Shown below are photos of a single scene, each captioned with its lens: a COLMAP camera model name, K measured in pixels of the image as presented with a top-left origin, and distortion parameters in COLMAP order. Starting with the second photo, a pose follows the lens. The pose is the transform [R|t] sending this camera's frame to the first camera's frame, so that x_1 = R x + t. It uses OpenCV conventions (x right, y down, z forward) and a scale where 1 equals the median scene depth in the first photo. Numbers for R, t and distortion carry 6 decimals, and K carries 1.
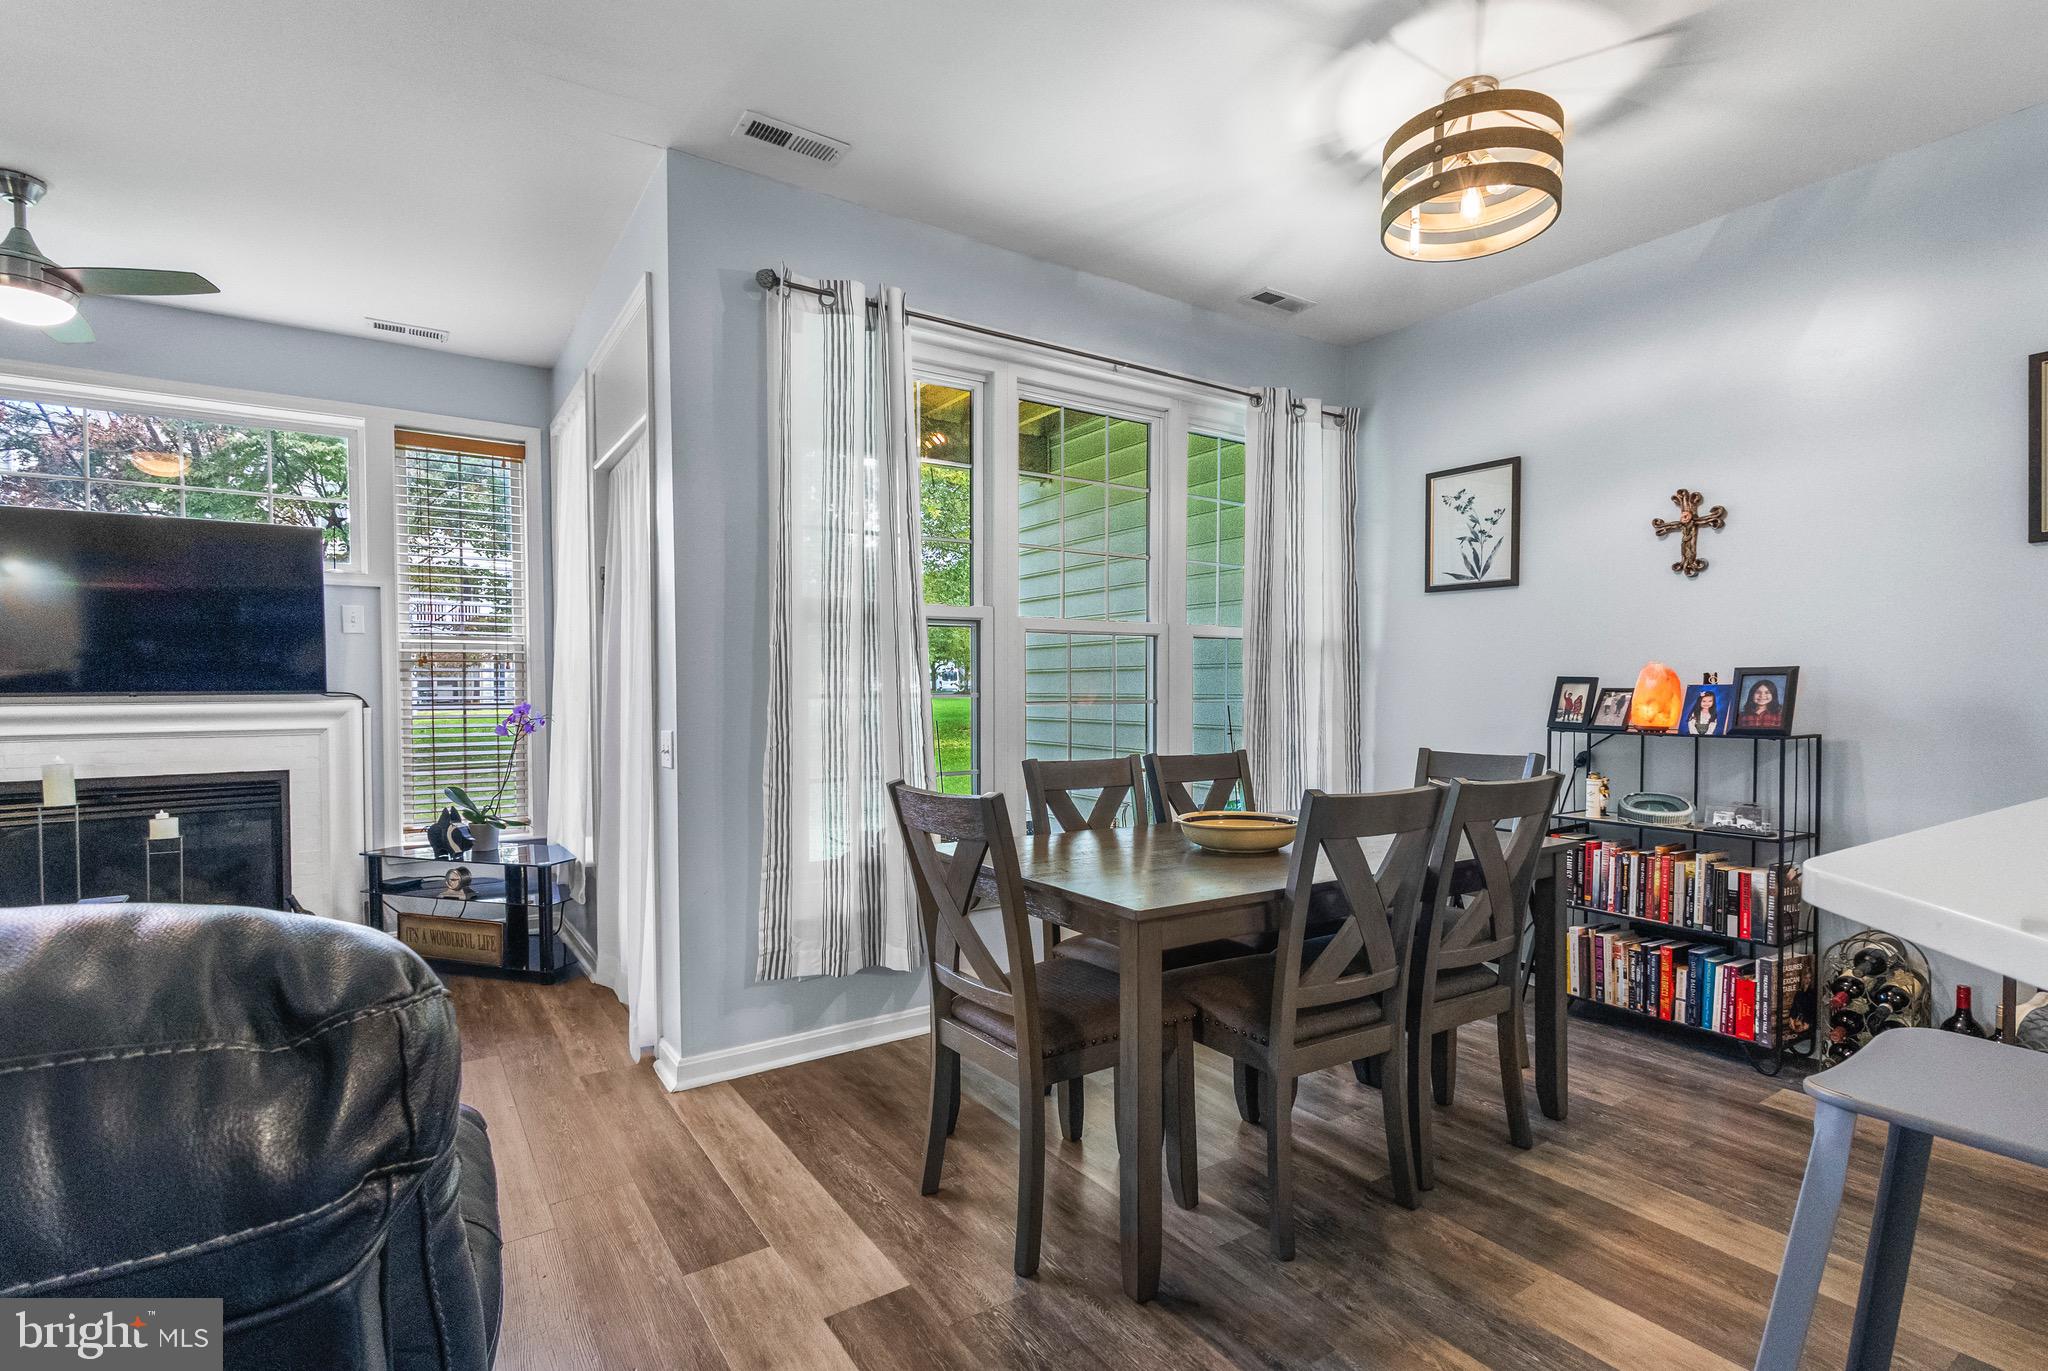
lens RADIAL K [[960.2, 0, 1028.4], [0, 960.2, 692.8], [0, 0, 1]] dist [0.000889, -0.000154]
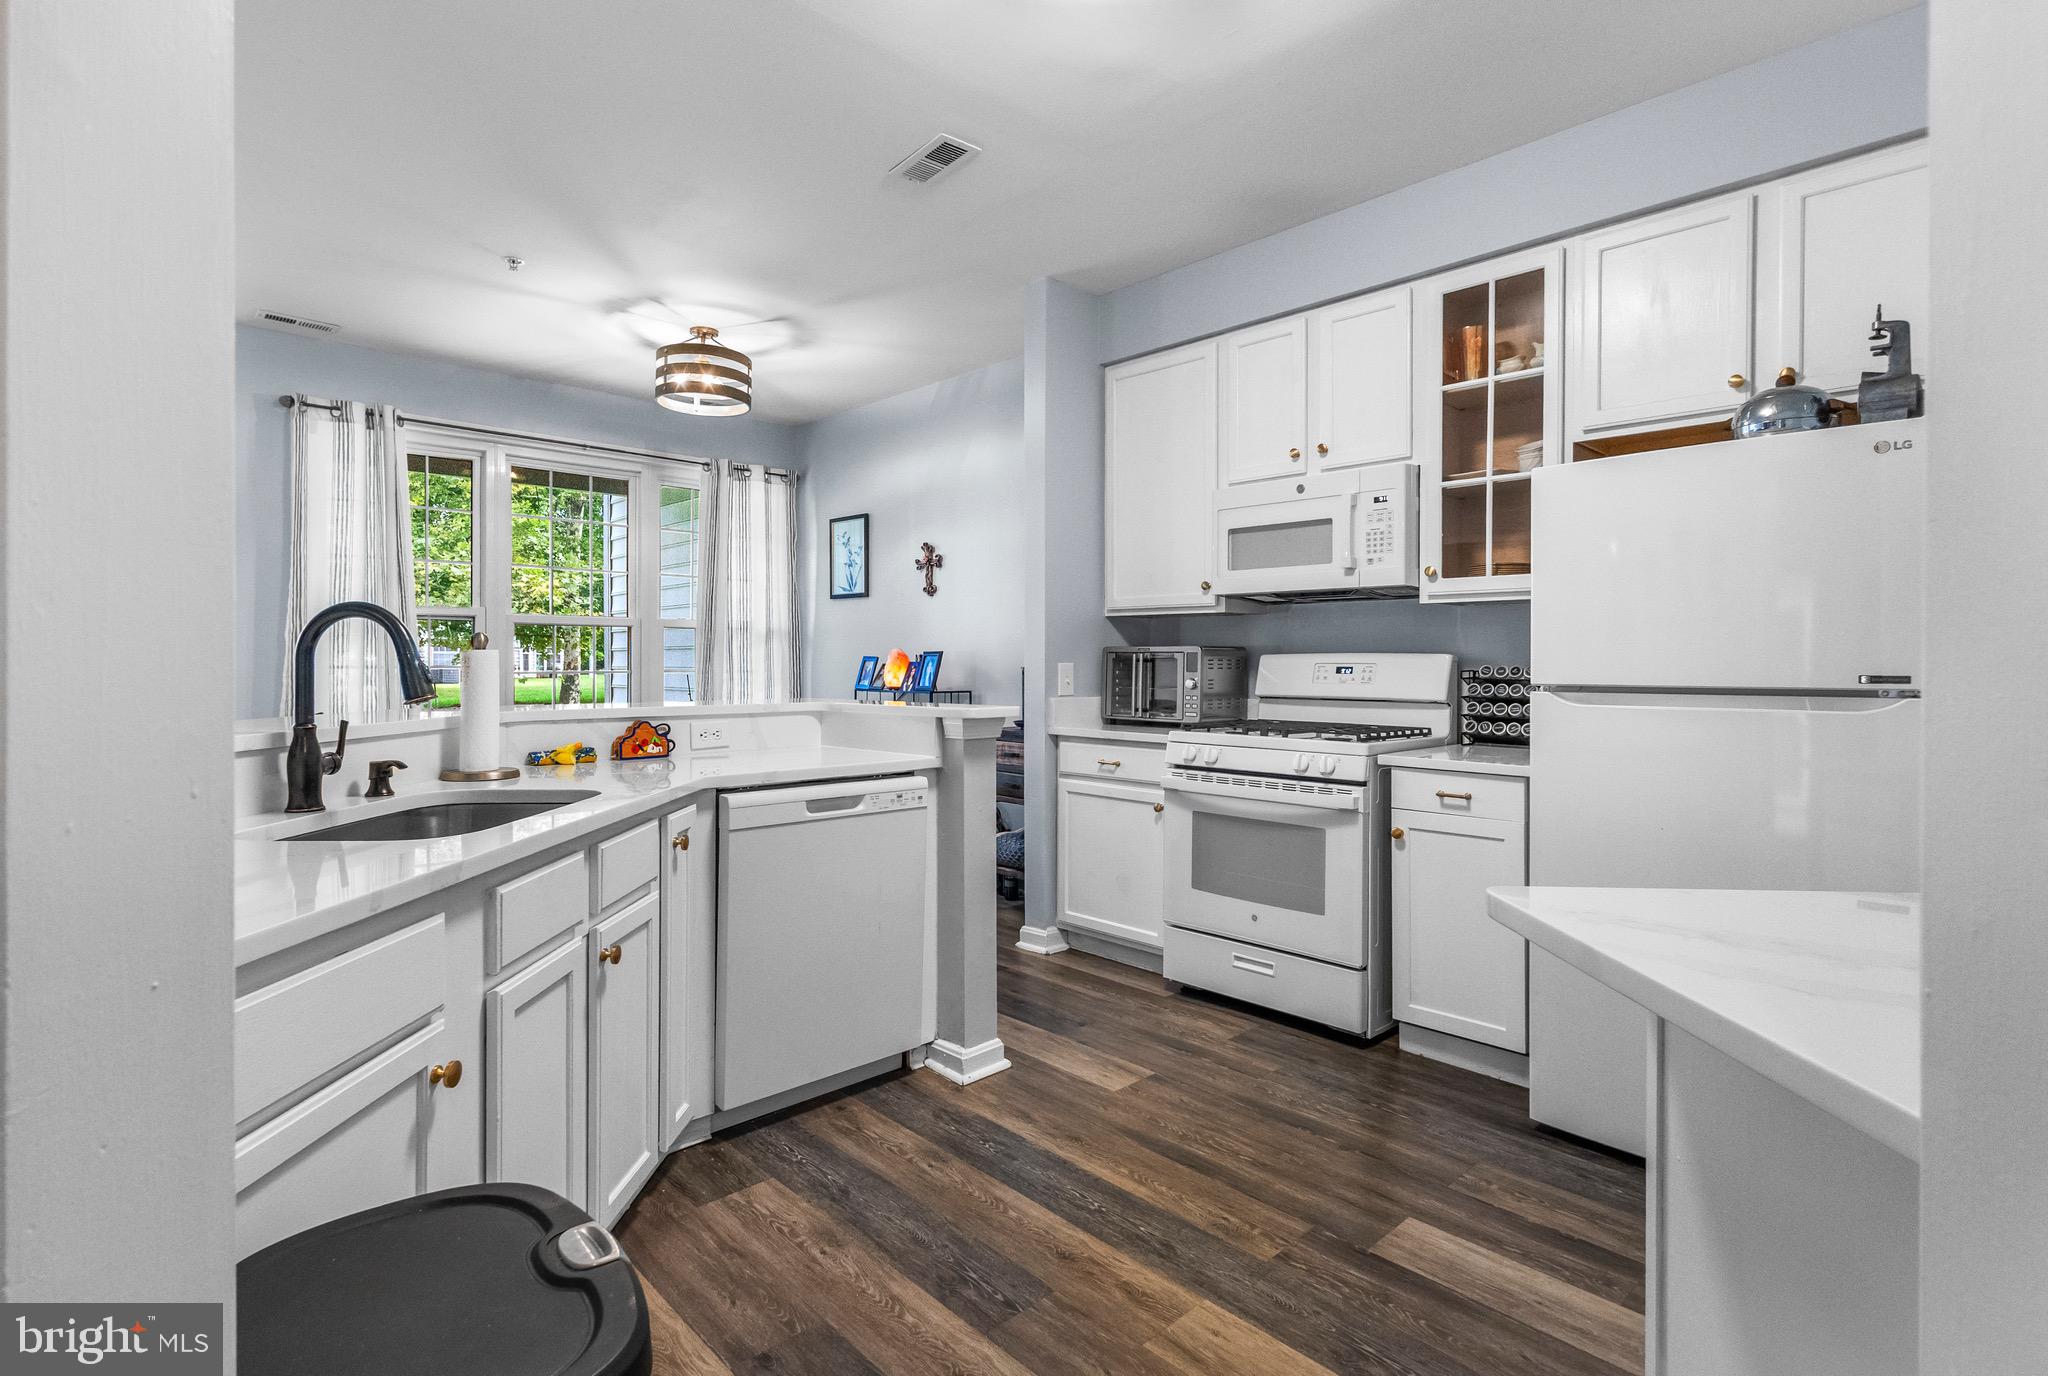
lens RADIAL K [[1020.0, 0, 1018.5], [0, 1020.0, 677.0], [0, 0, 1]] dist [0.022779, 0.000593]
pose [[0.986651, -0.000619, 0.162845, 0.518828], [-0.000257, 0.999986, 0.005355, 0.008697], [-0.162846, -0.005325, 0.986637, -0.709308]]
